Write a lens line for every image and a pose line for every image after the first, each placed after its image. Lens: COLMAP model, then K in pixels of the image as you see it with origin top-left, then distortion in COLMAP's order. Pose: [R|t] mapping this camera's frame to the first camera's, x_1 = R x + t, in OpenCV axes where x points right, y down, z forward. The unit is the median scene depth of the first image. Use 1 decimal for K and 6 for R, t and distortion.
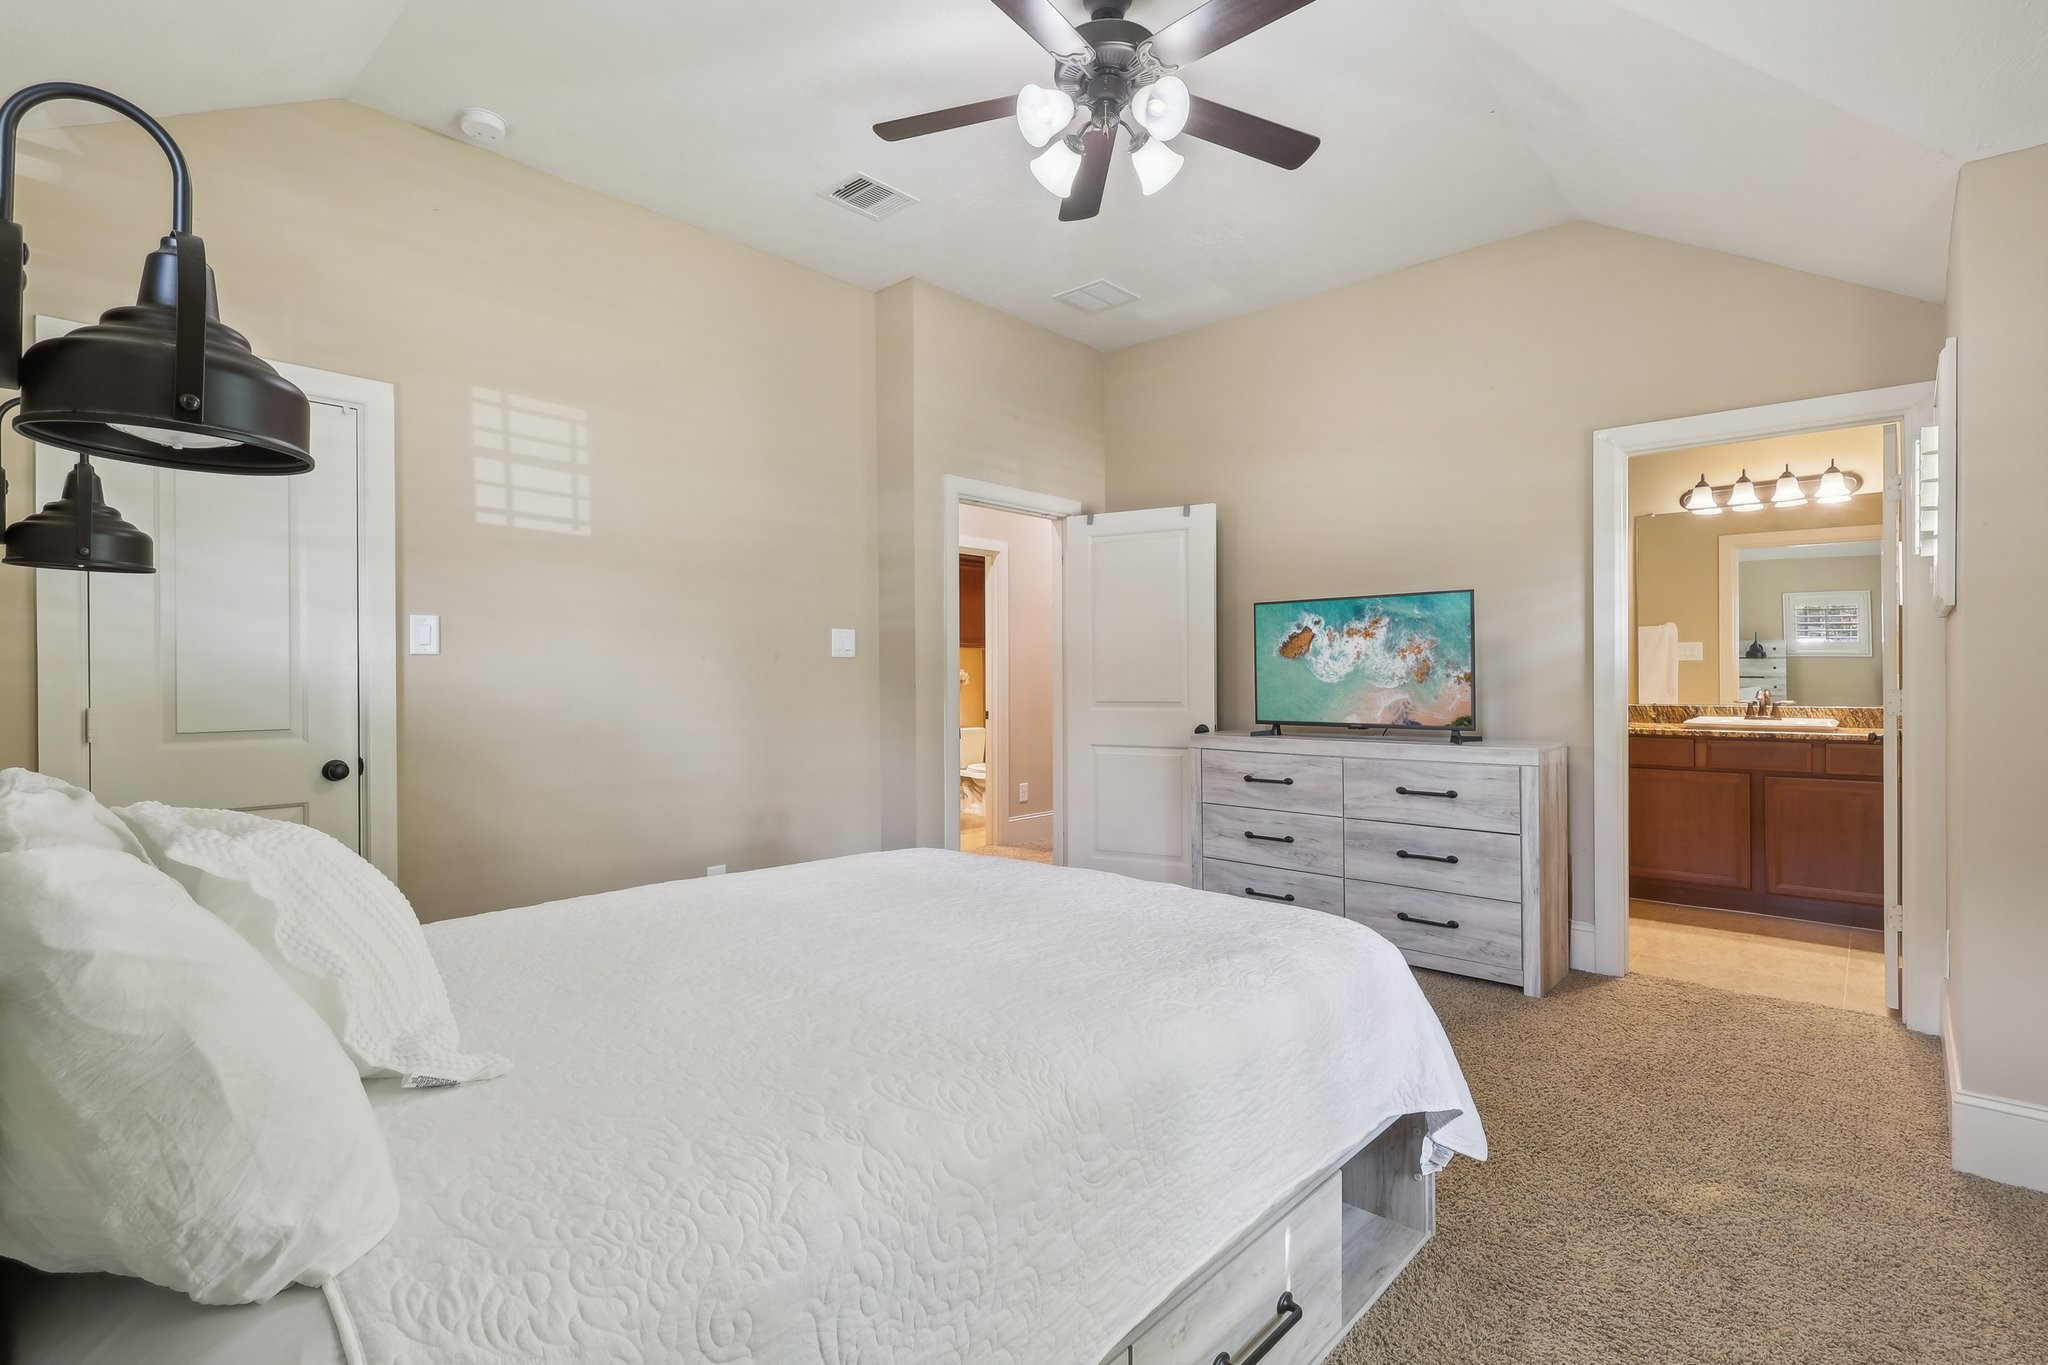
lens RADIAL K [[959.4, 0, 1020.4], [0, 959.4, 673.8], [0, 0, 1]] dist [0.000649, 0.000030]
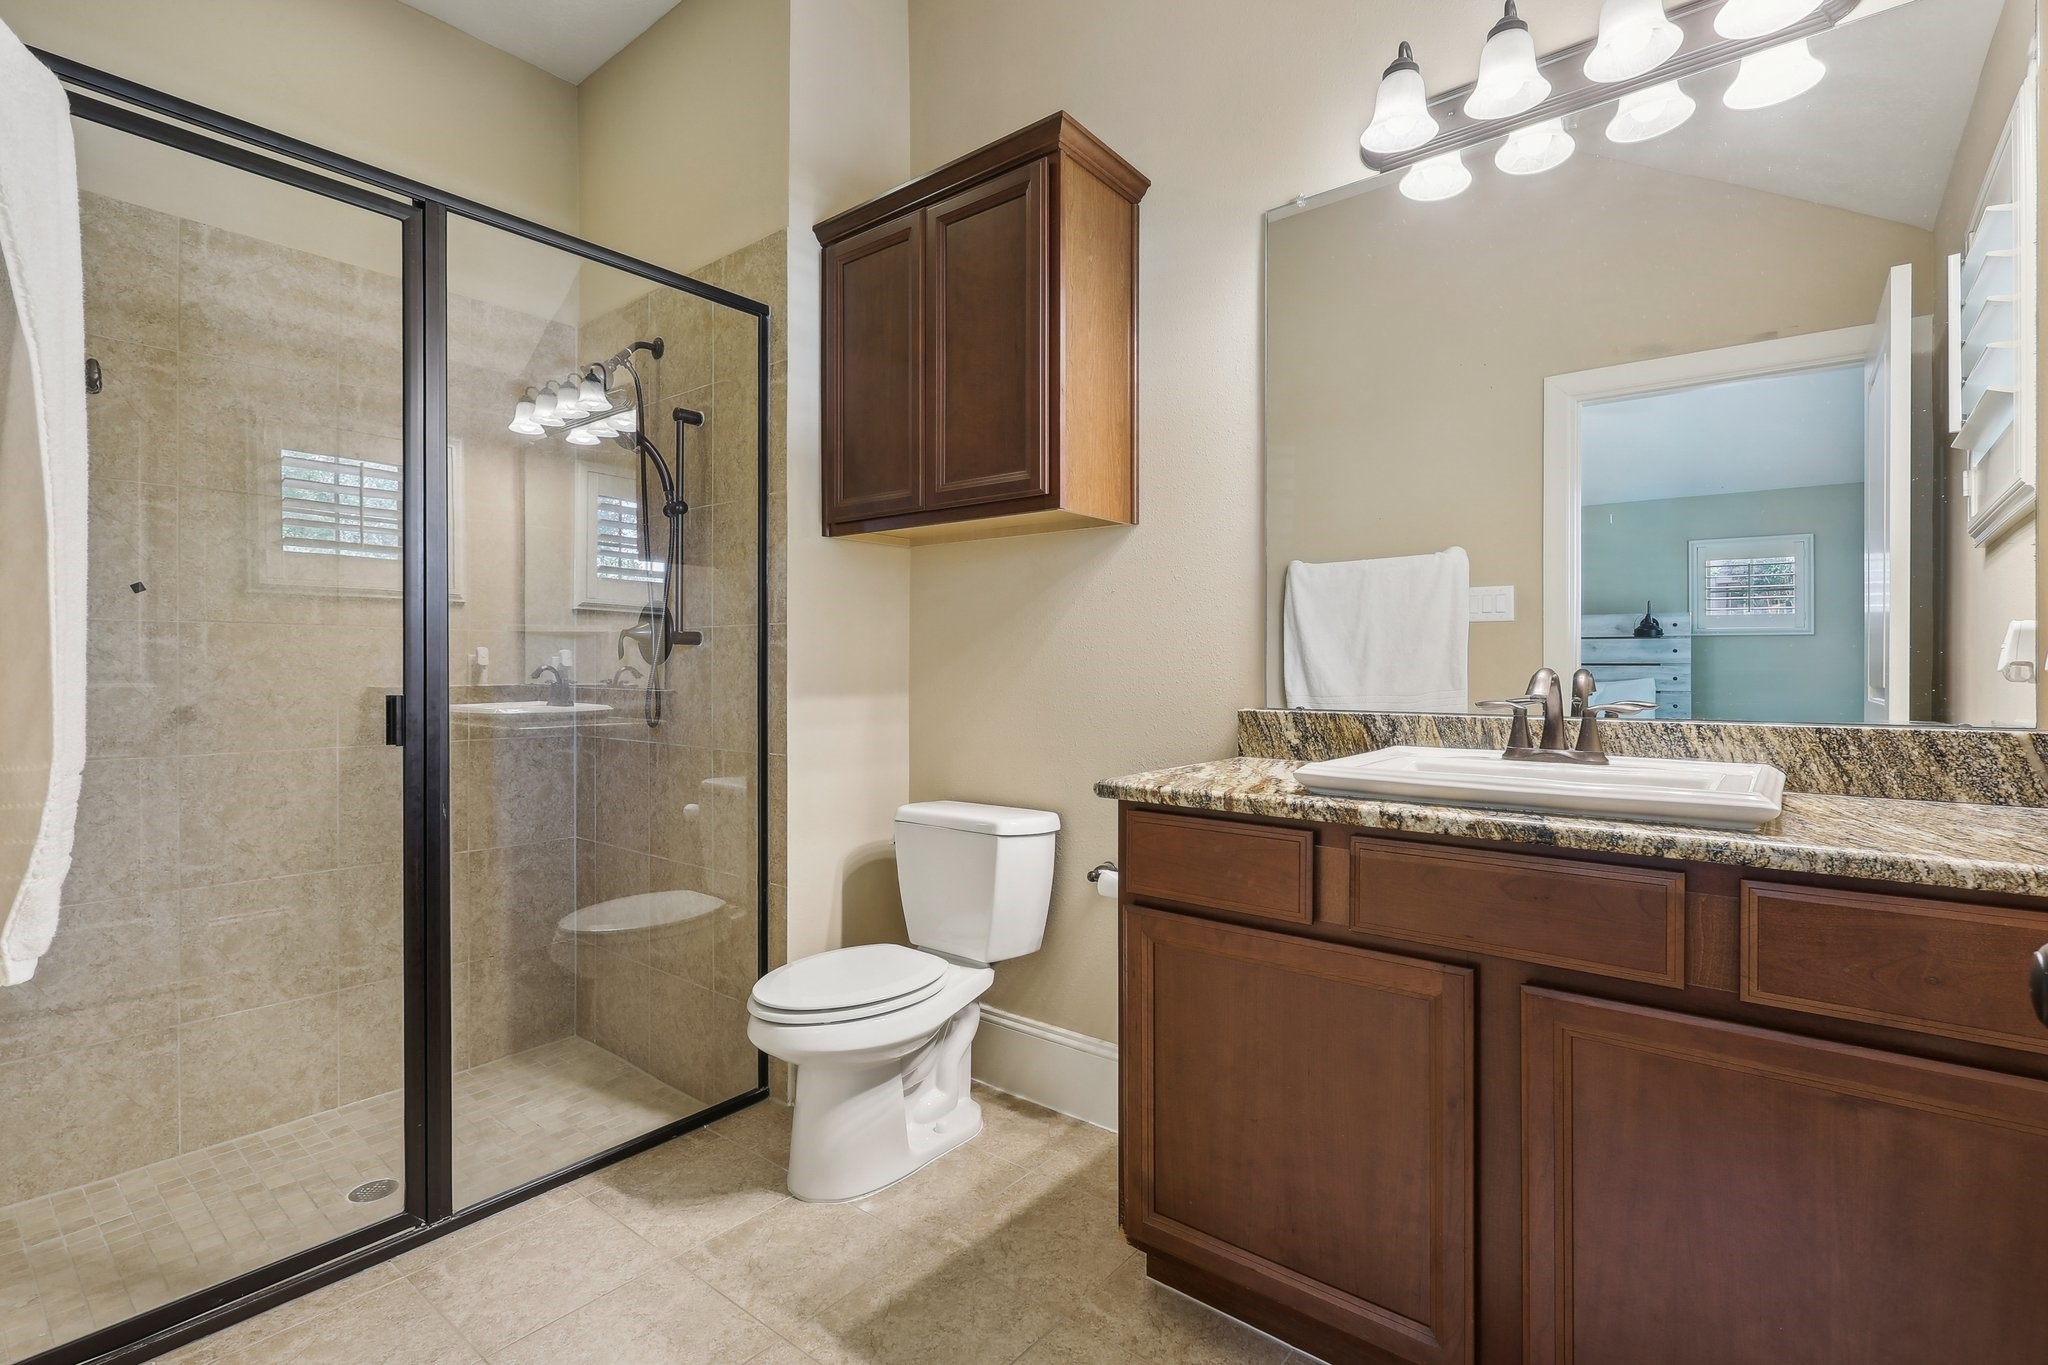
lens RADIAL K [[954.0, 0, 1019.7], [0, 954.0, 667.7], [0, 0, 1]] dist [-0.000551, 0.000027]
pose [[0.998843, 0.007707, 0.047471, 0.586312], [-0.007782, 0.999969, 0.001400, 0.017703], [-0.047458, -0.001768, 0.998872, 0.697799]]
